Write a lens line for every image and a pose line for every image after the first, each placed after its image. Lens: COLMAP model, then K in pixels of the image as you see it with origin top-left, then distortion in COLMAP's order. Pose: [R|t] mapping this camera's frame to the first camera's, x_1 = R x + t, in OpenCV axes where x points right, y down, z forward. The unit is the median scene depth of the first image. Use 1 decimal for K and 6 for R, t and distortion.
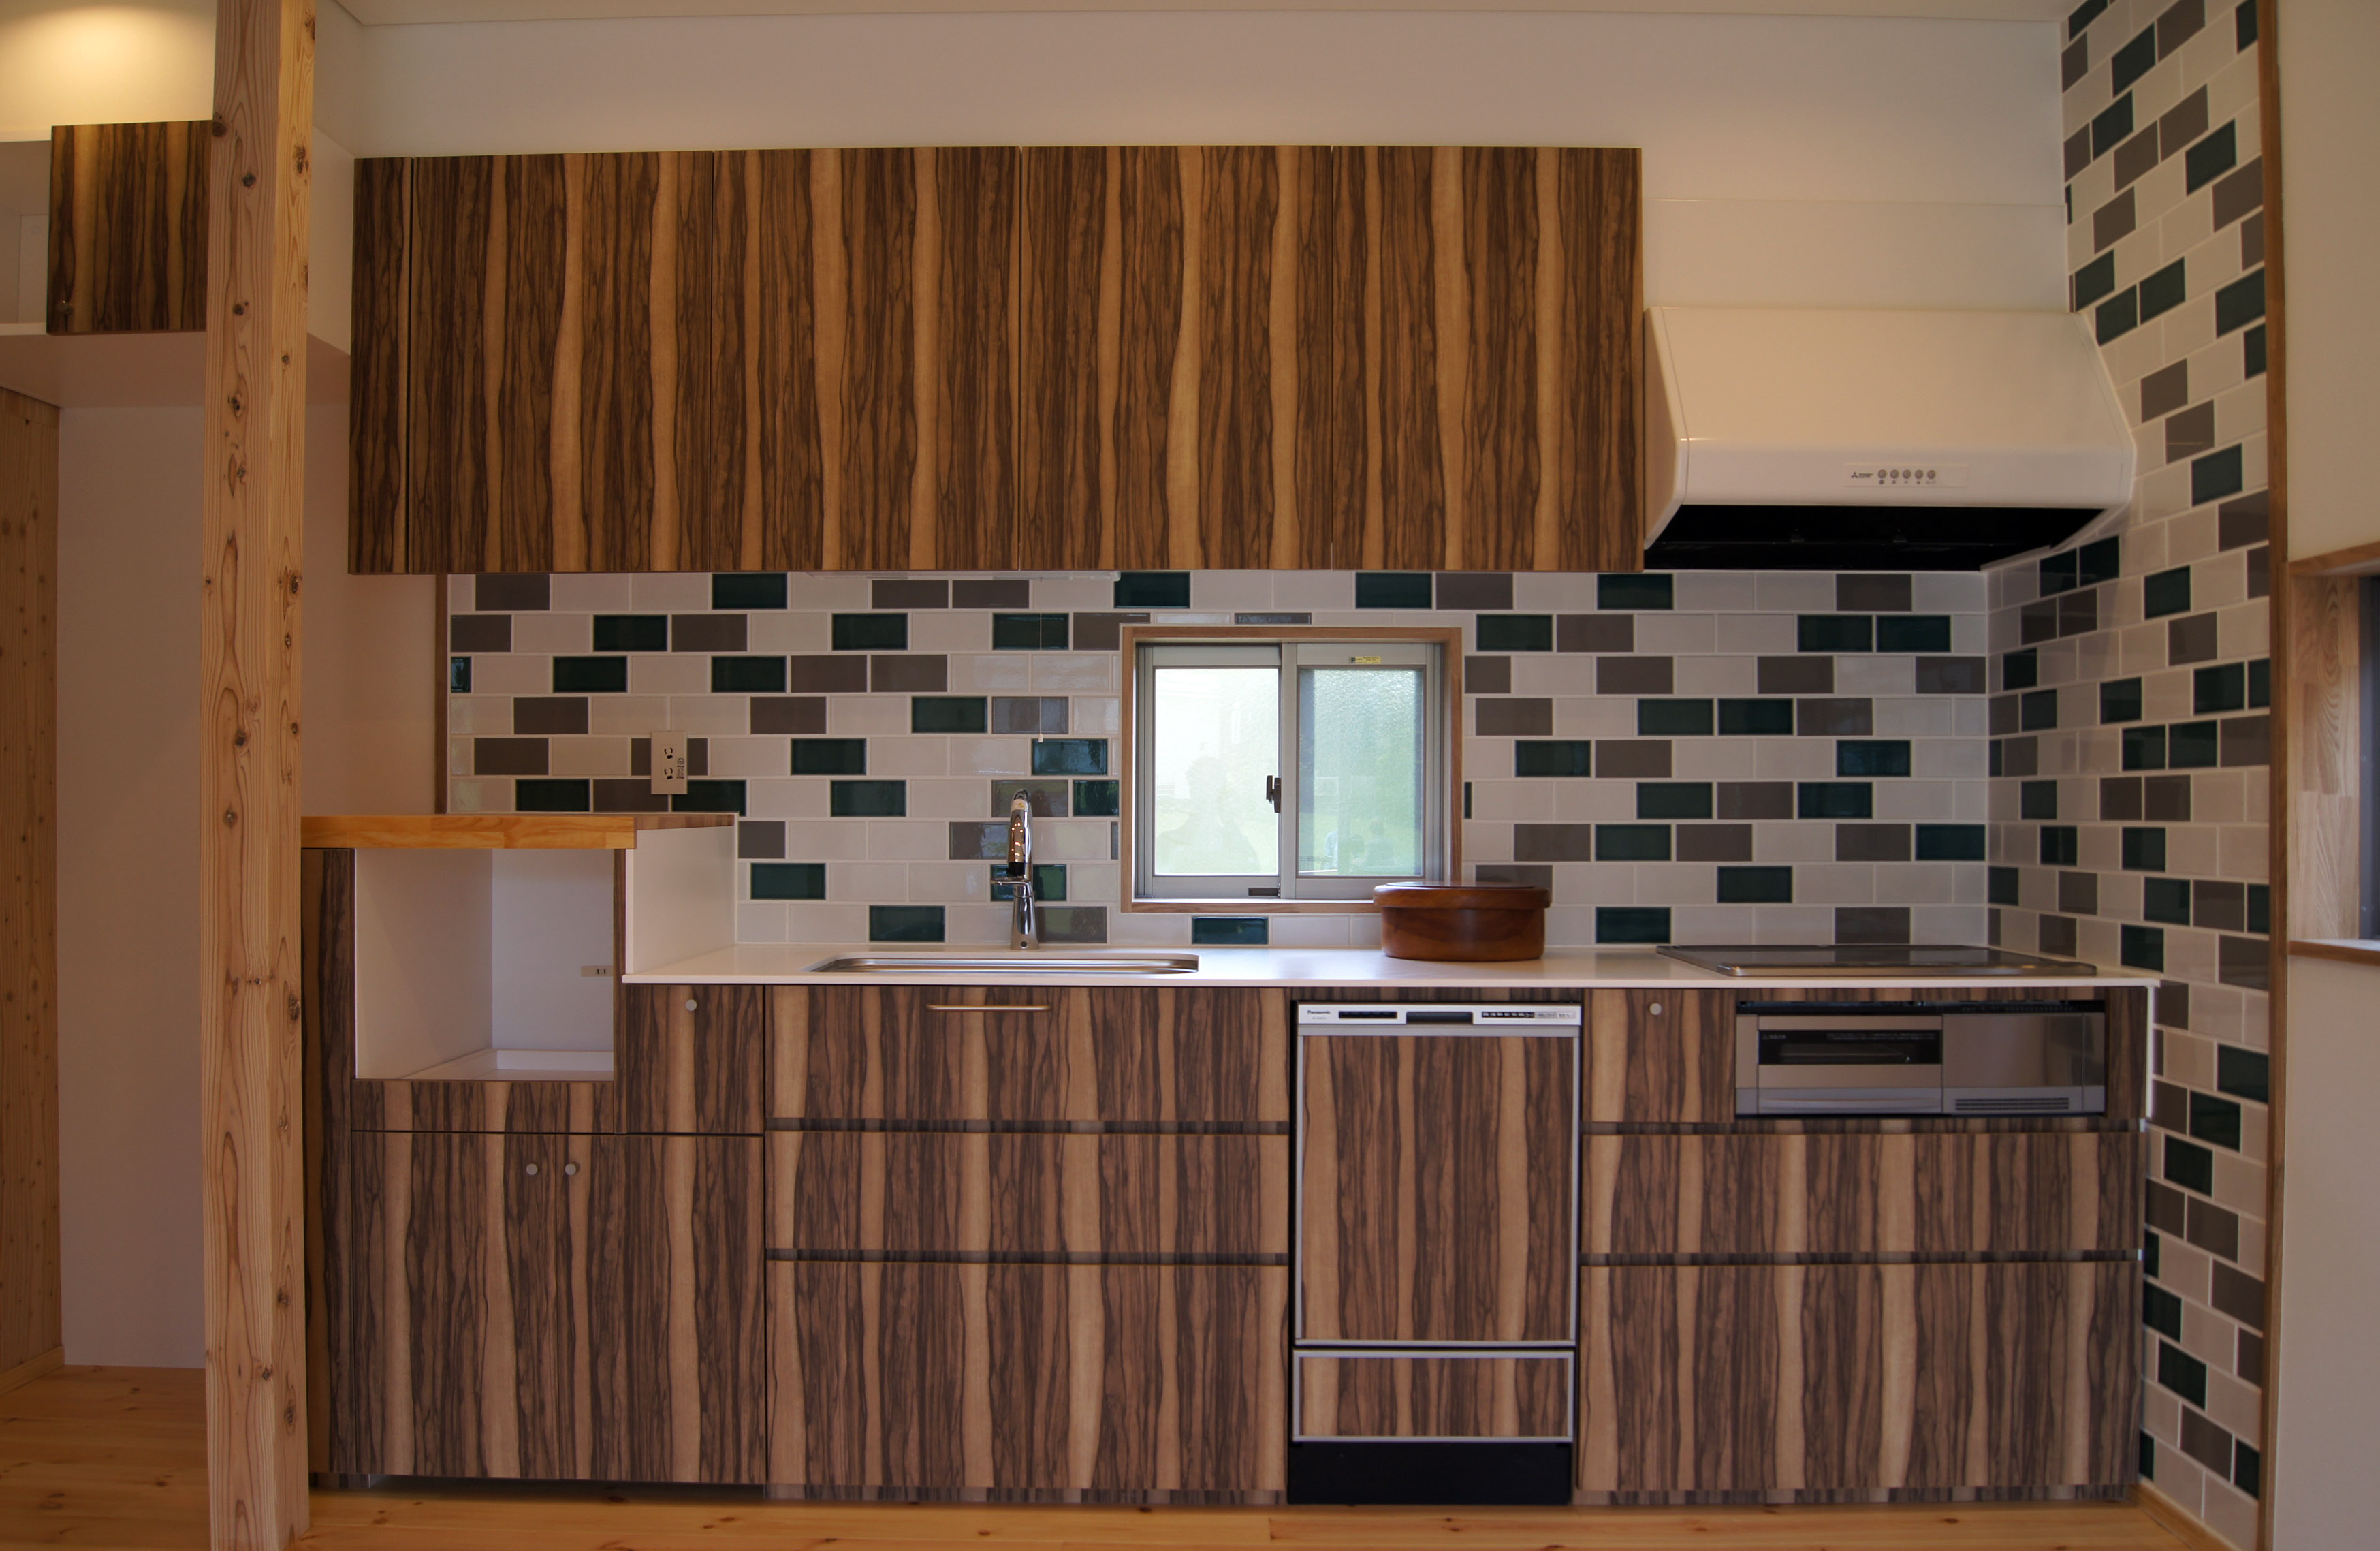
lens RADIAL K [[1899.3, 0, 1168.4], [0, 1899.3, 805.1], [0, 0, 1]] dist [-0.080416, 0.010641]
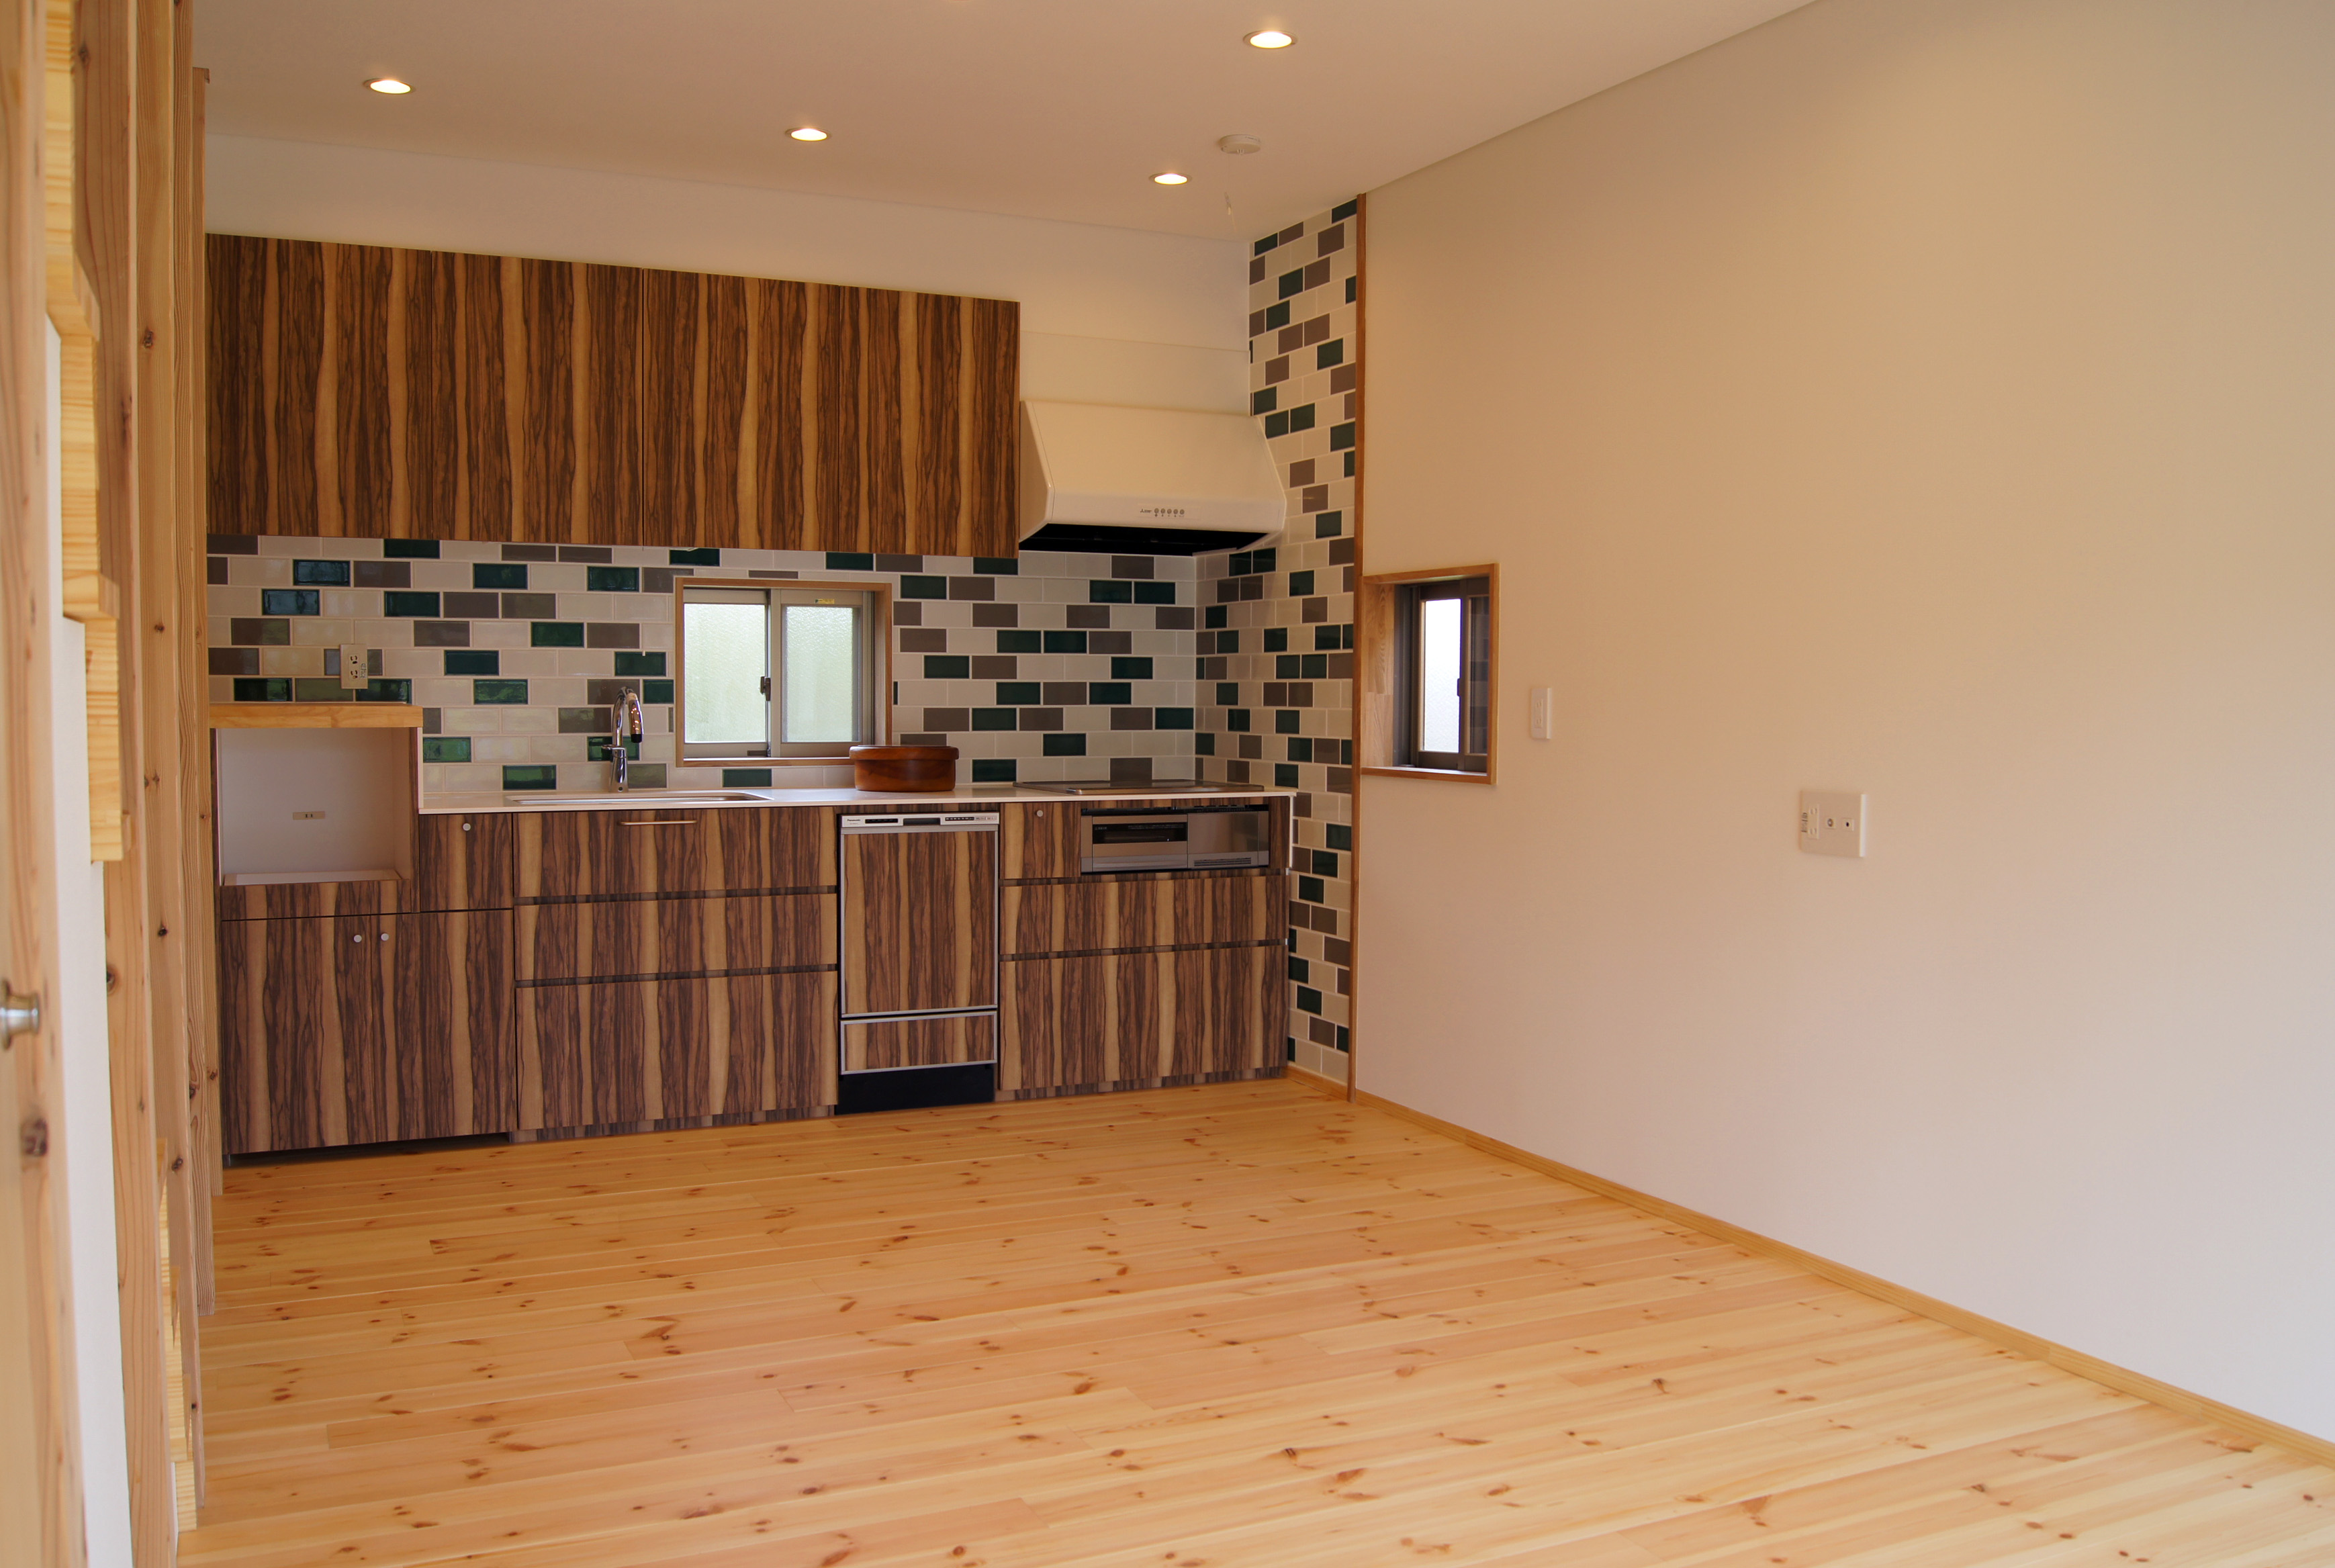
lens RADIAL K [[1880.0, 0, 1150.9], [0, 1880.0, 787.2], [0, 0, 1]] dist [-0.076844, 0.007080]
pose [[0.900677, -0.020075, 0.434024, -0.386220], [-0.004033, 0.998503, 0.054553, -0.012103], [-0.434470, -0.050885, 0.899248, -0.587406]]
